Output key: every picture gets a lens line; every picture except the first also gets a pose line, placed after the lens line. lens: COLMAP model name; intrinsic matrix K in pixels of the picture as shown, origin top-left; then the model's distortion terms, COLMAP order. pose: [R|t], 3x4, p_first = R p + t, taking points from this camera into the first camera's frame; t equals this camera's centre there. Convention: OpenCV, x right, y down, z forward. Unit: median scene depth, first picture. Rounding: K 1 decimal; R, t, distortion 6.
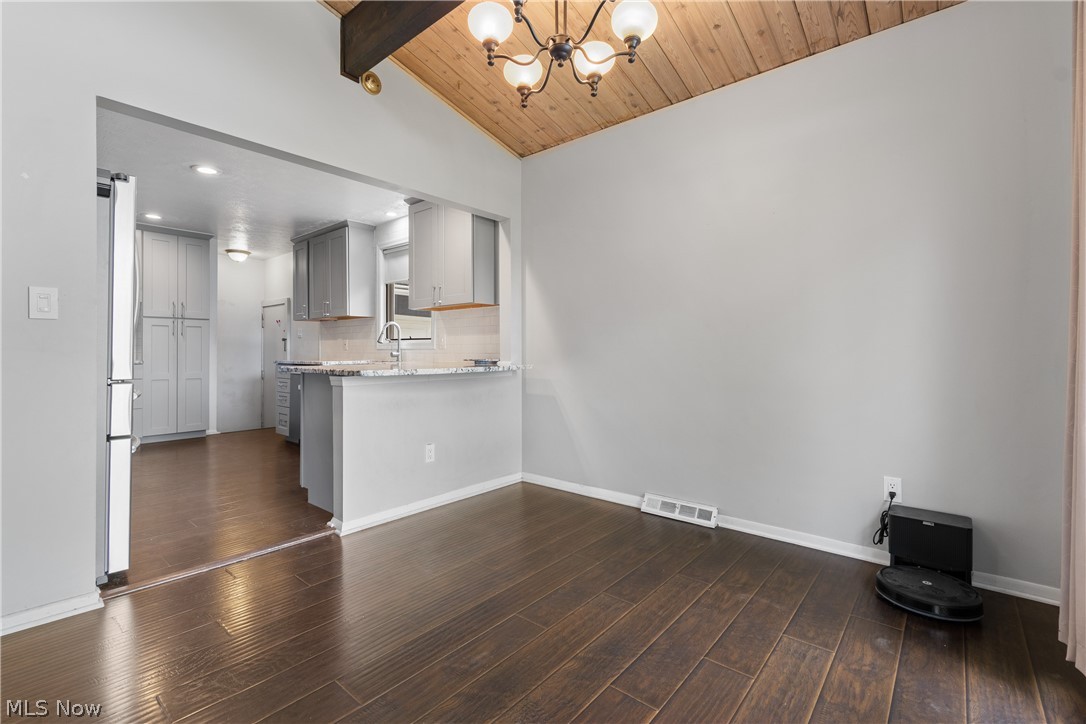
lens RADIAL K [[478.1, 0, 547.8], [0, 478.1, 350.5], [0, 0, 1]] dist [0.002392, -0.000095]
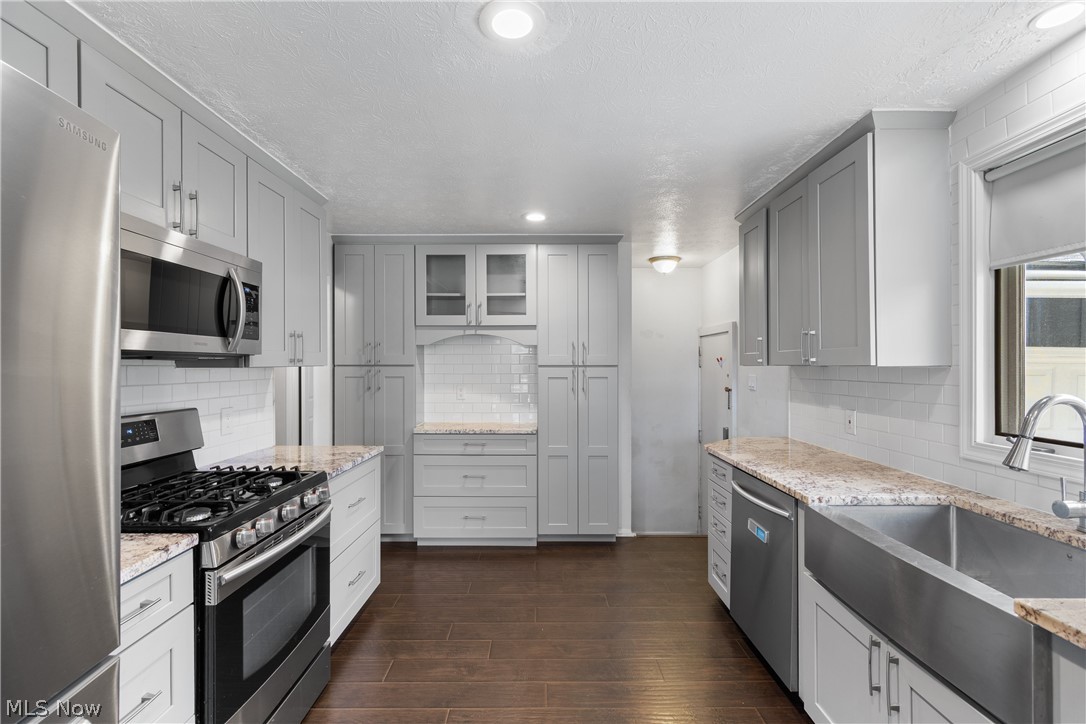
lens RADIAL K [[494.5, 0, 543.0], [0, 494.5, 362.0], [0, 0, 1]] dist [0.001621, 0.000498]
pose [[0.635670, -0.003087, -0.771955, -0.253621], [0.000450, 0.999993, -0.003629, -0.067566], [0.771961, 0.001959, 0.635667, 0.494961]]
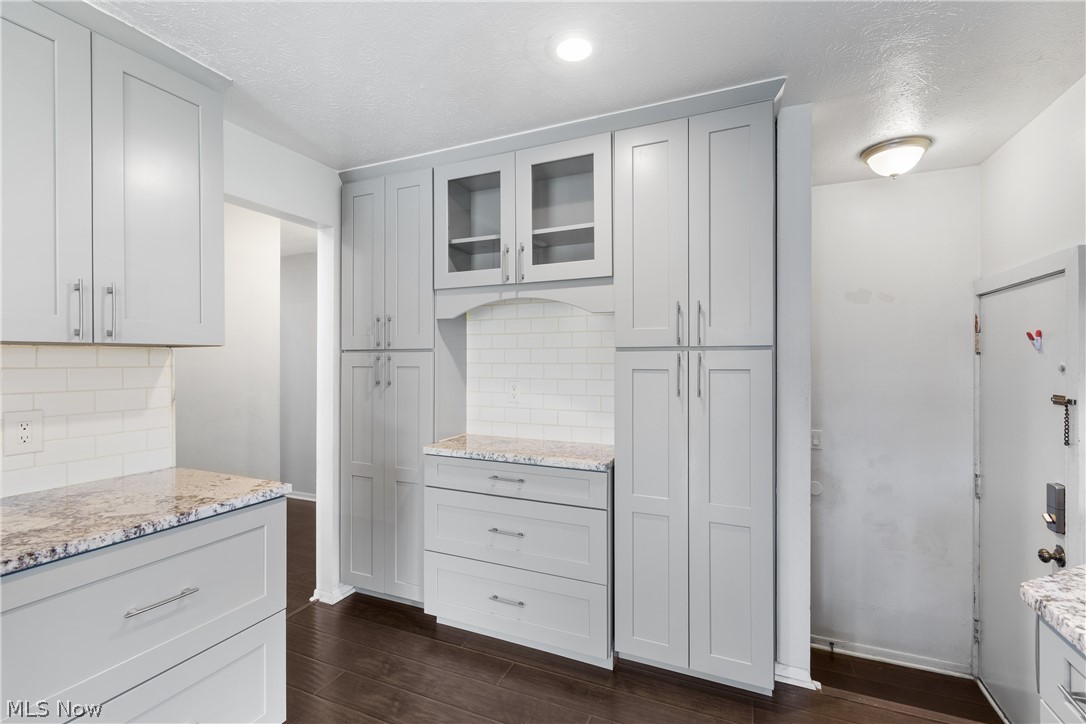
lens RADIAL K [[479.6, 0, 543.0], [0, 479.6, 362.0], [0, 0, 1]] dist [0.000722, 0.000273]
pose [[0.274443, 0.002280, -0.961601, -0.440871], [0.001139, 0.999996, 0.002696, -0.055461], [0.961603, -0.001835, 0.274439, 0.763754]]
